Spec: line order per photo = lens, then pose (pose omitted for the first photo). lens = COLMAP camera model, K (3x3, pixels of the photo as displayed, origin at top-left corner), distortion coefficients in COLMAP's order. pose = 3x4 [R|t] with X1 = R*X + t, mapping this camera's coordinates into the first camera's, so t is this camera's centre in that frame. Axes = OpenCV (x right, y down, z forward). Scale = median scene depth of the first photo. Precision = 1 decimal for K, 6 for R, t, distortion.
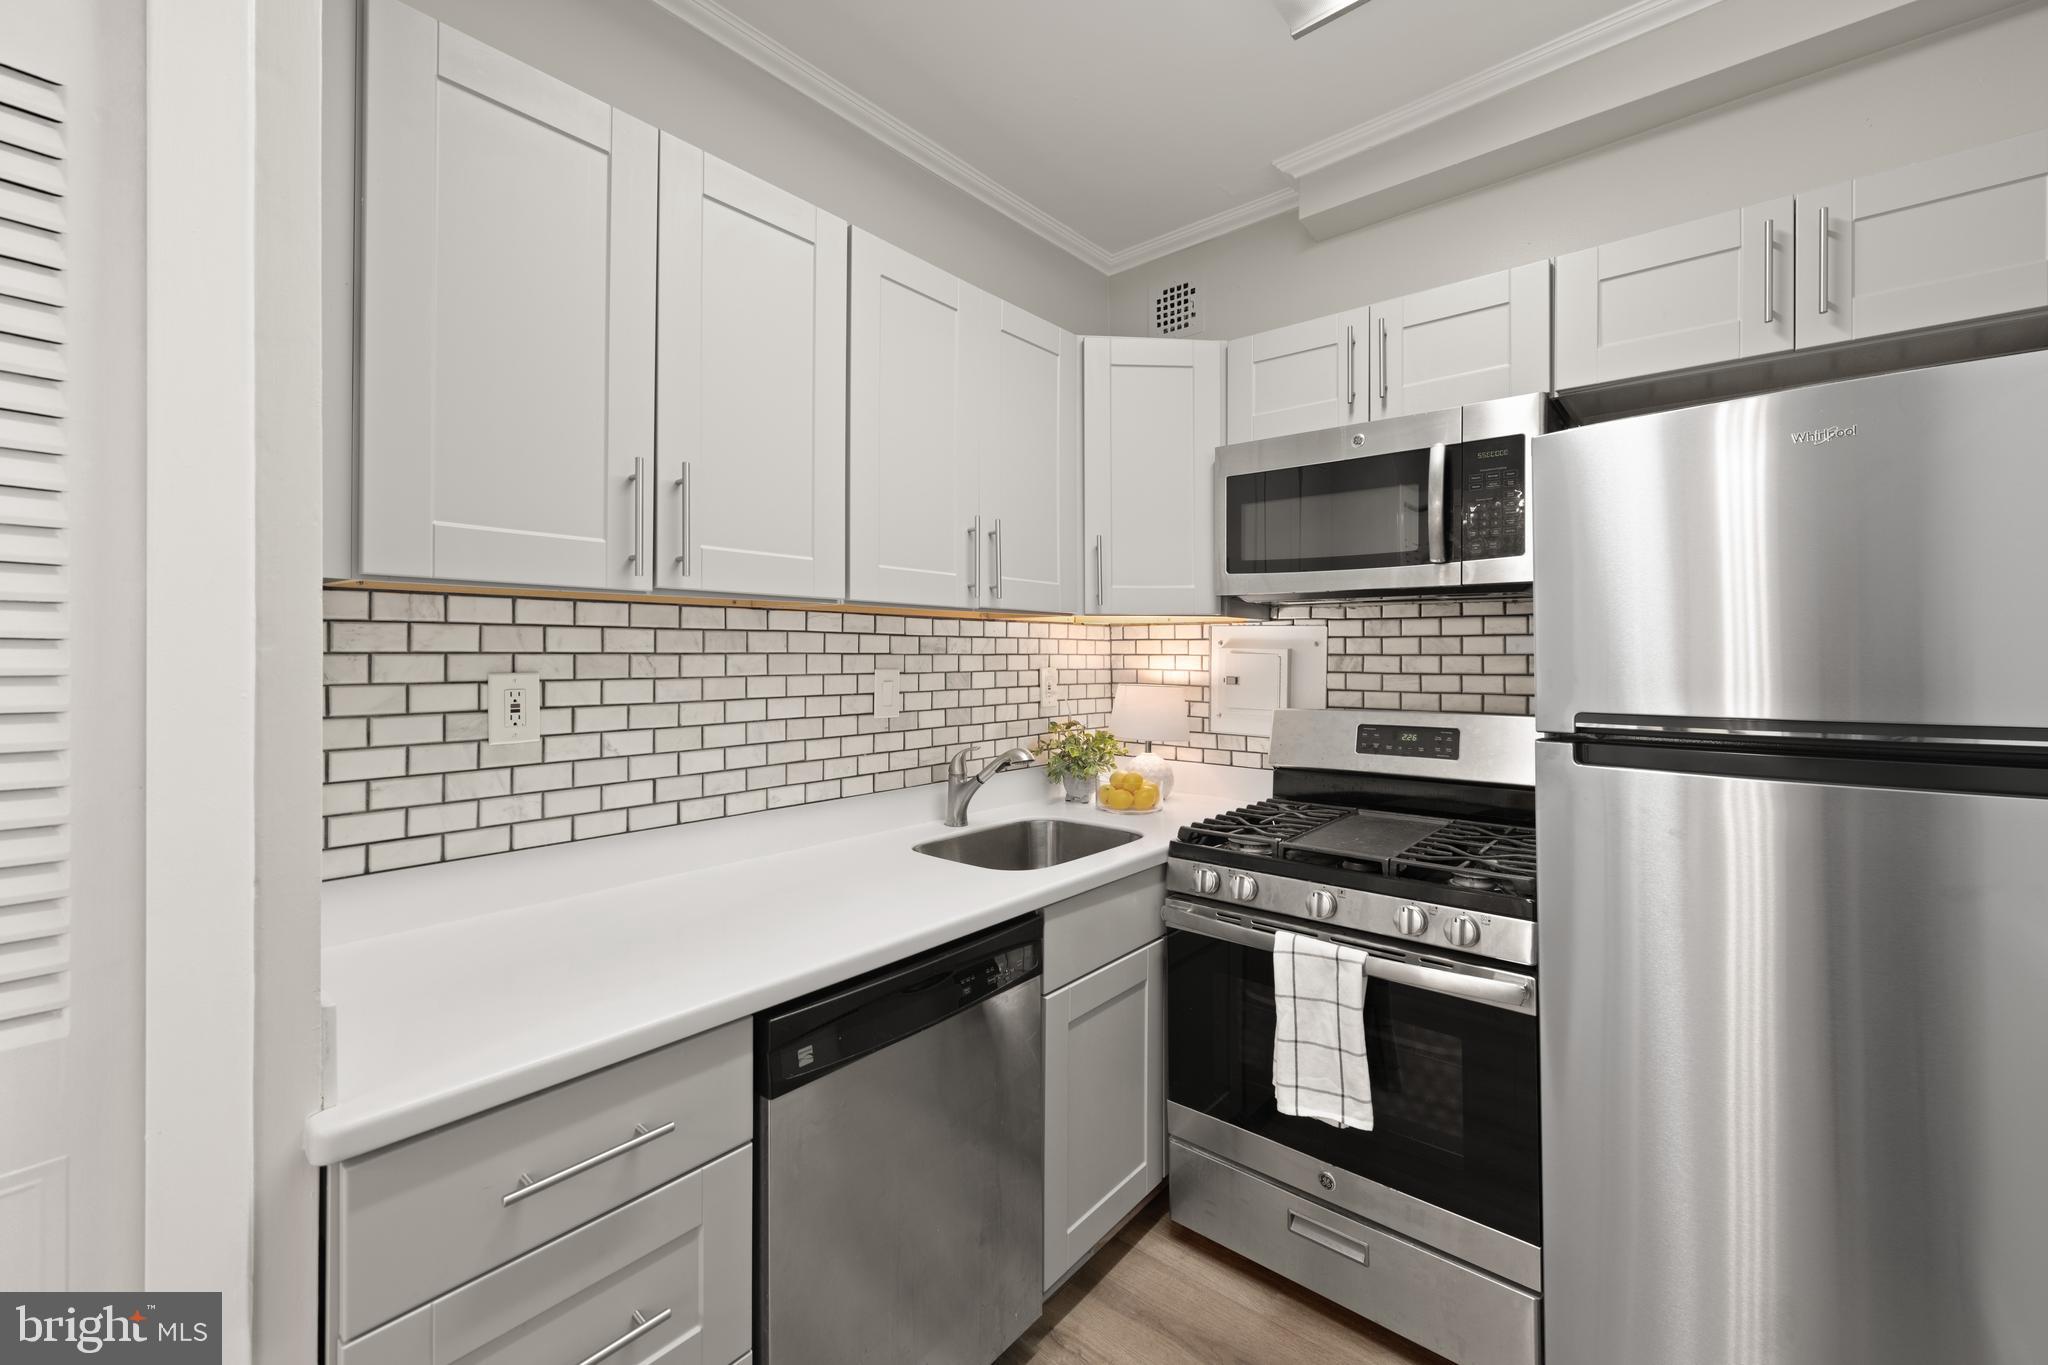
lens RADIAL K [[819.7, 0, 1032.5], [0, 819.7, 648.9], [0, 0, 1]] dist [0.013270, -0.003800]
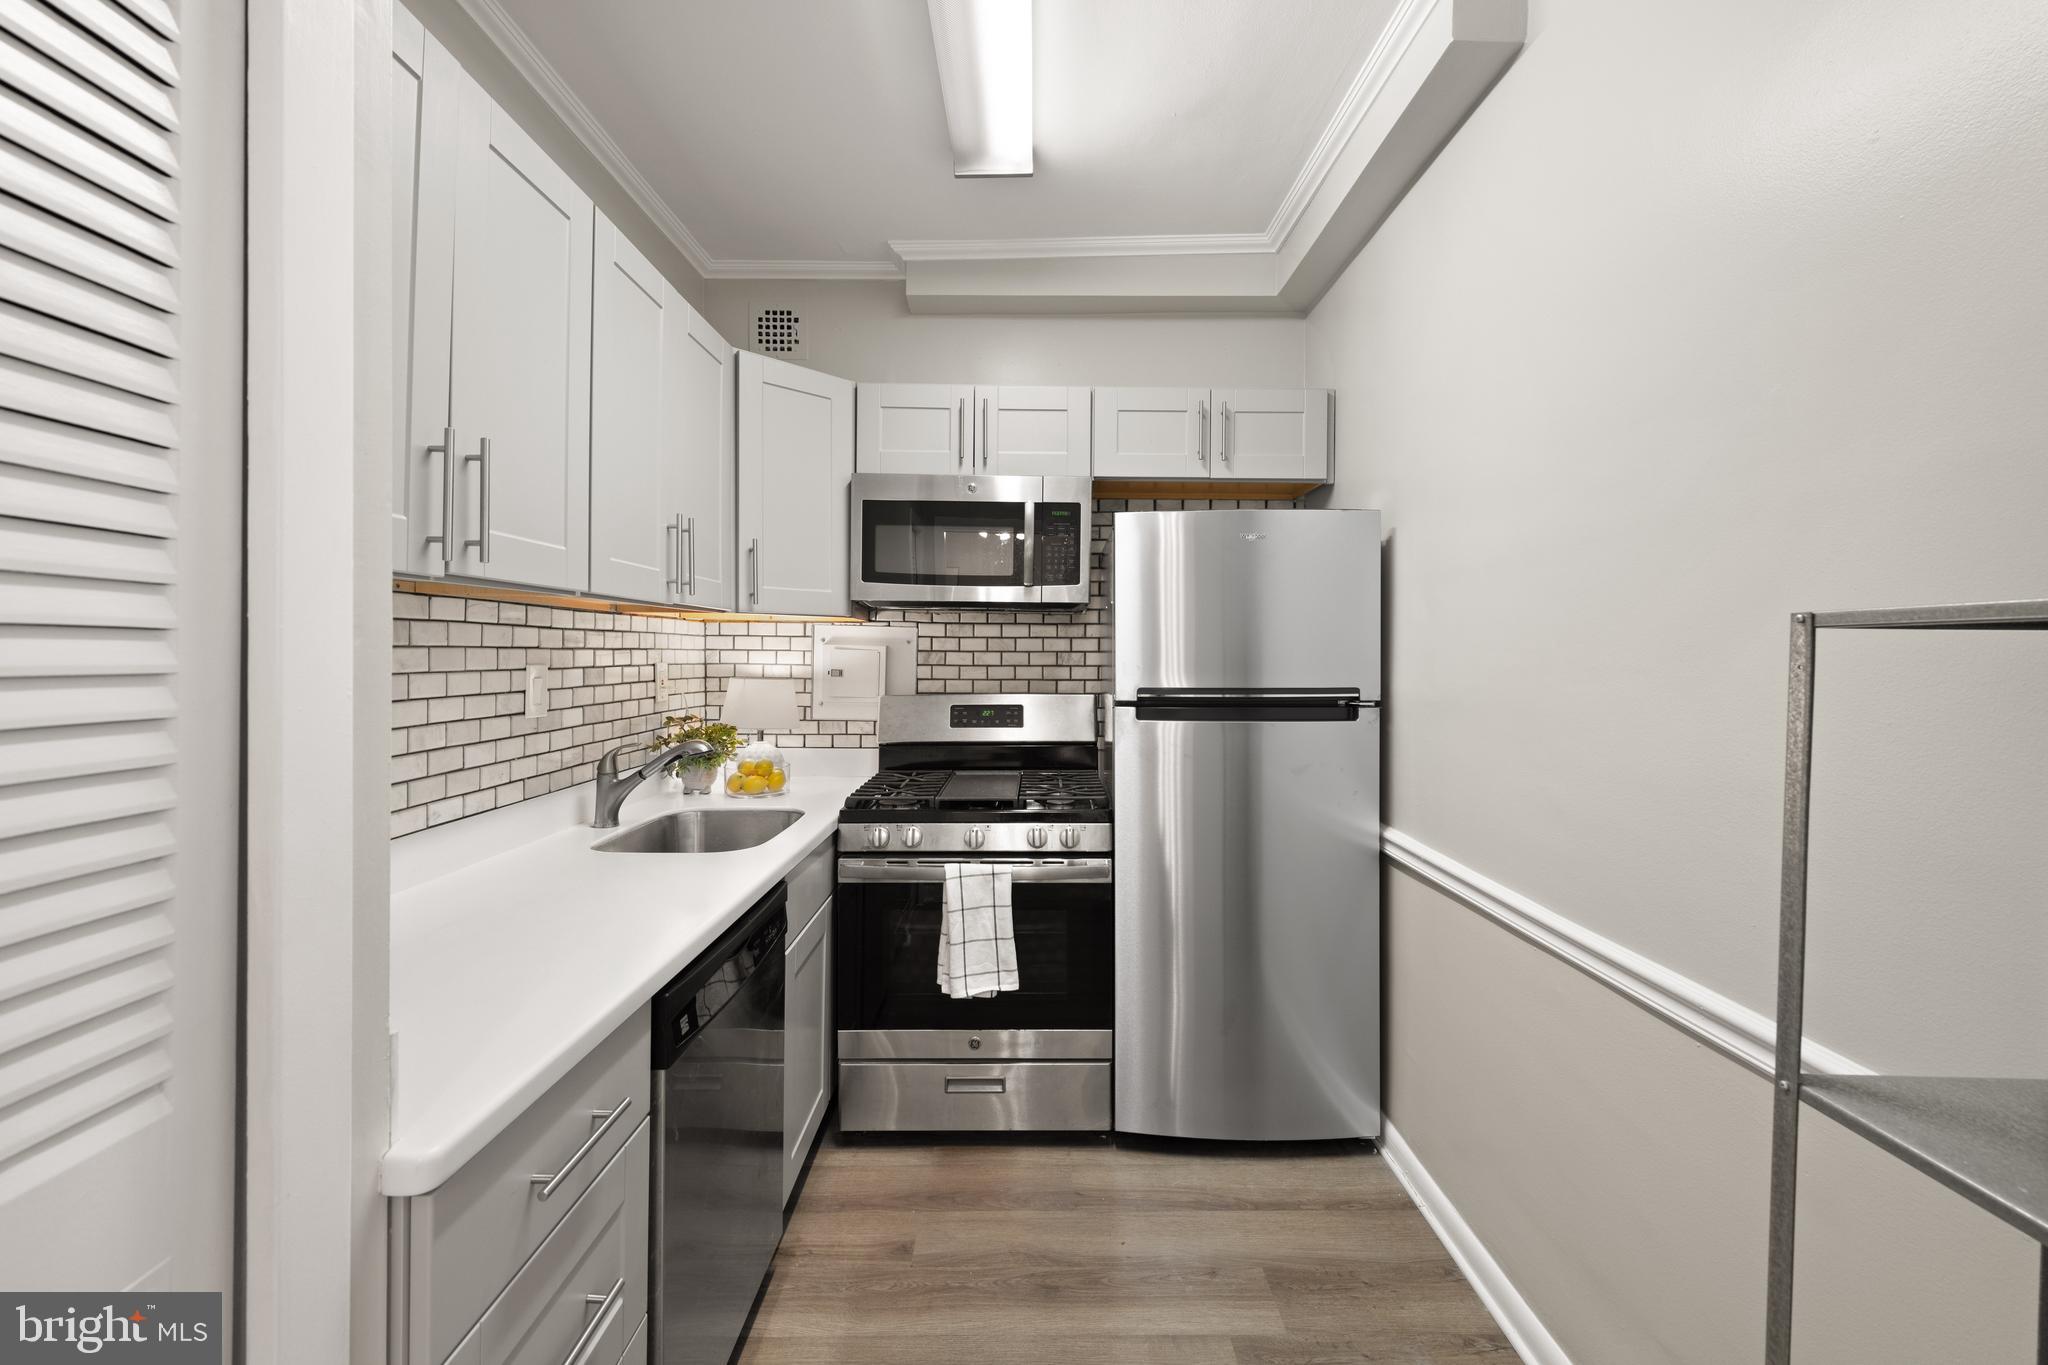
lens RADIAL K [[819.7, 0, 1024.8], [0, 819.7, 648.3], [0, 0, 1]] dist [0.013270, -0.003800]
pose [[0.766485, 0.006835, 0.642225, -0.380821], [-0.010559, 0.999942, 0.001960, -0.001177], [-0.642175, -0.008283, 0.766513, -0.061793]]
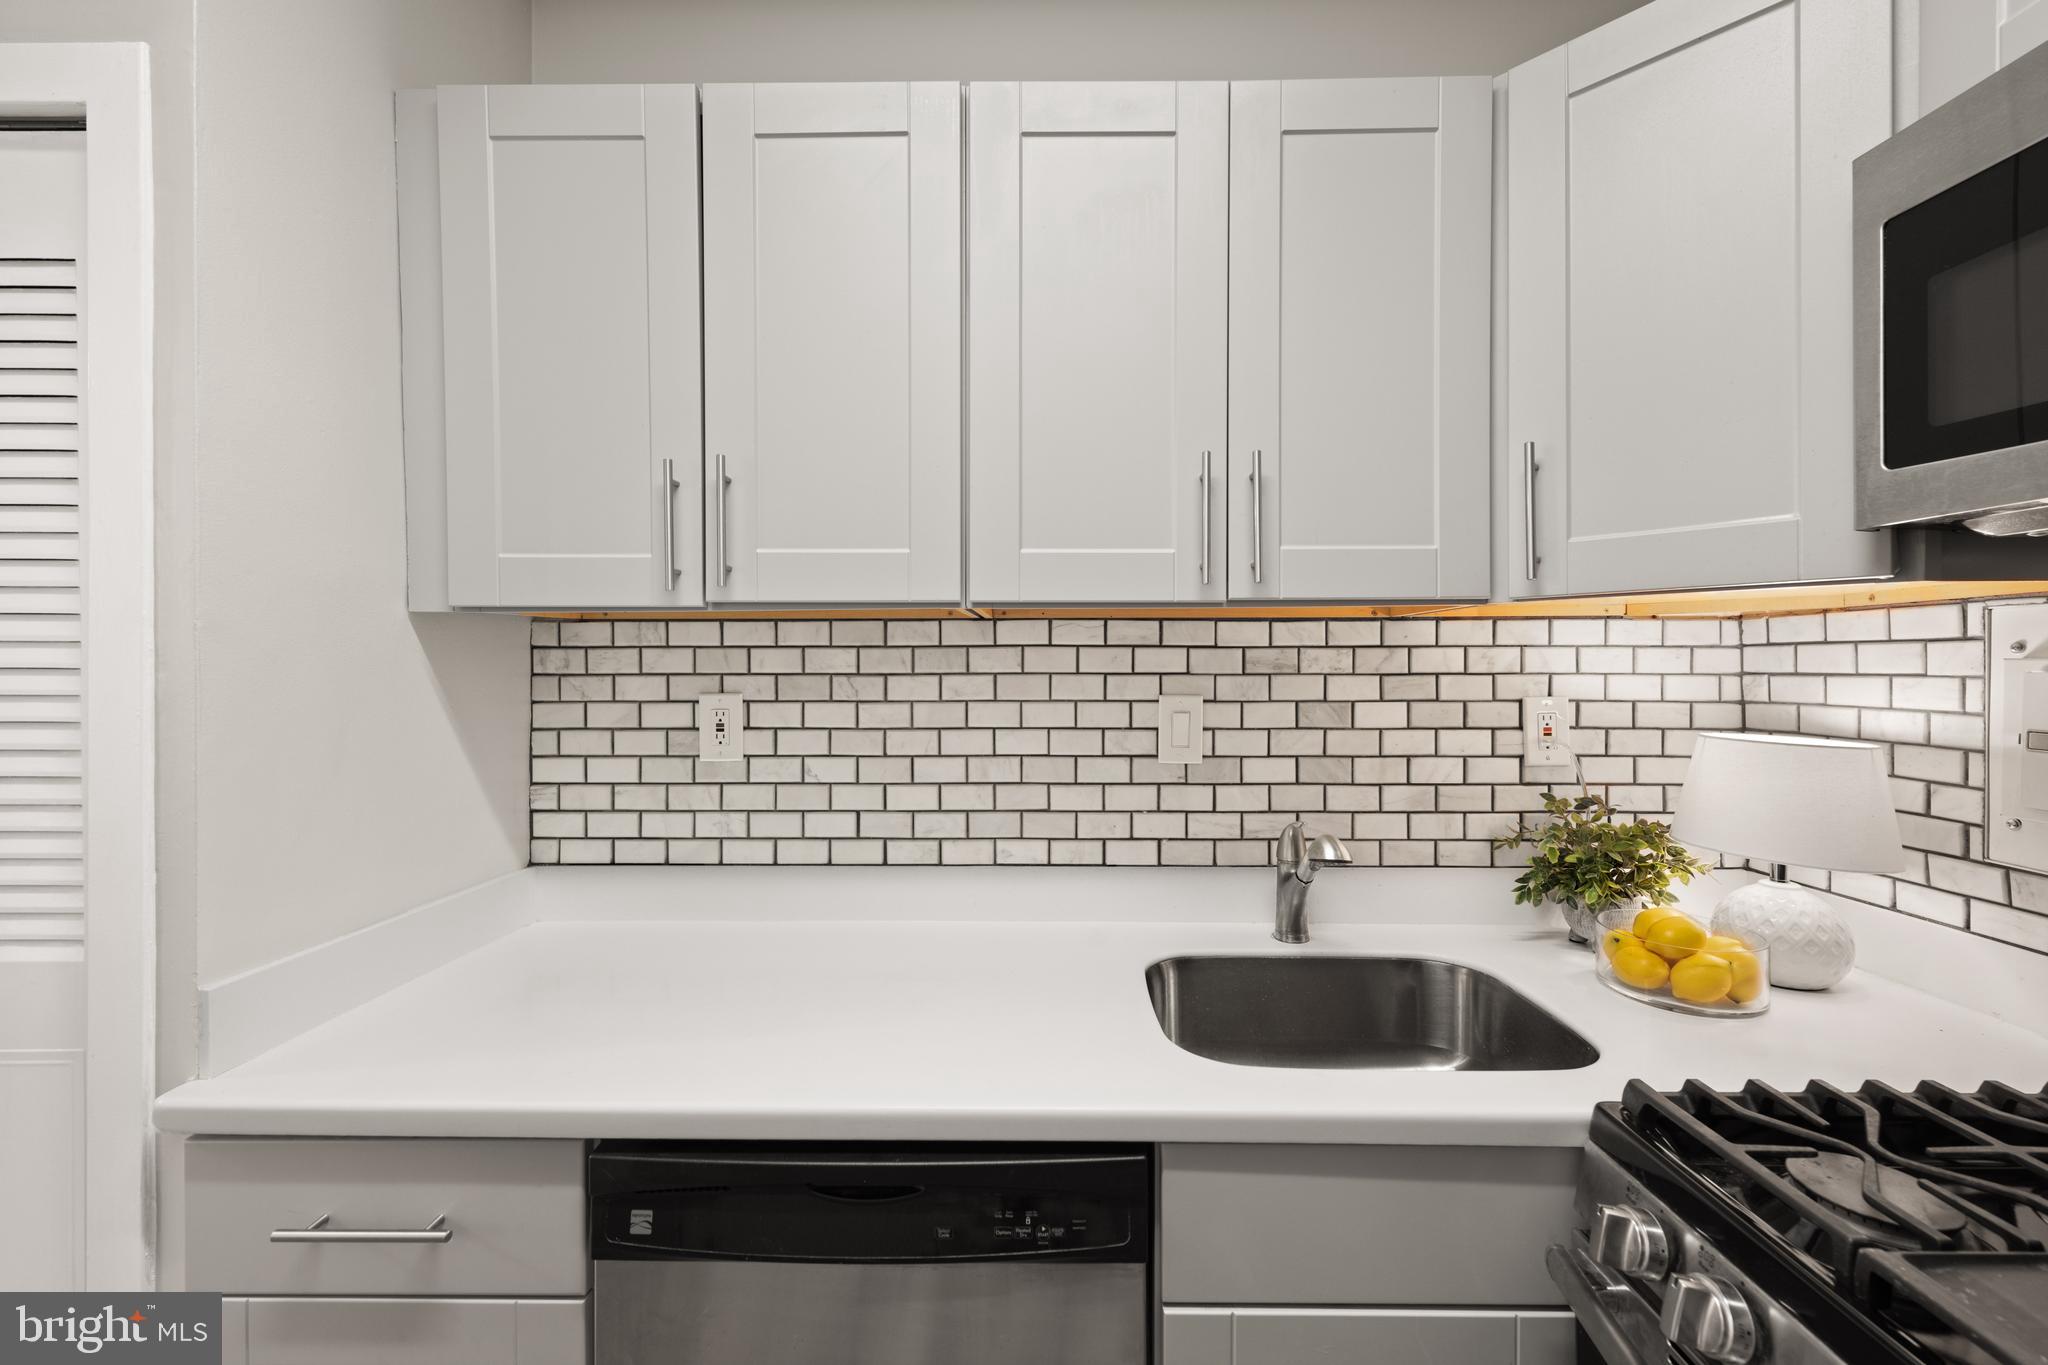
lens RADIAL K [[819.7, 0, 1035.8], [0, 819.7, 670.0], [0, 0, 1]] dist [0.013270, -0.003800]
pose [[0.635594, -0.001769, -0.772021, 0.317312], [0.007256, 0.999967, 0.003683, -0.000909], [0.771989, -0.007943, 0.635586, 0.488956]]
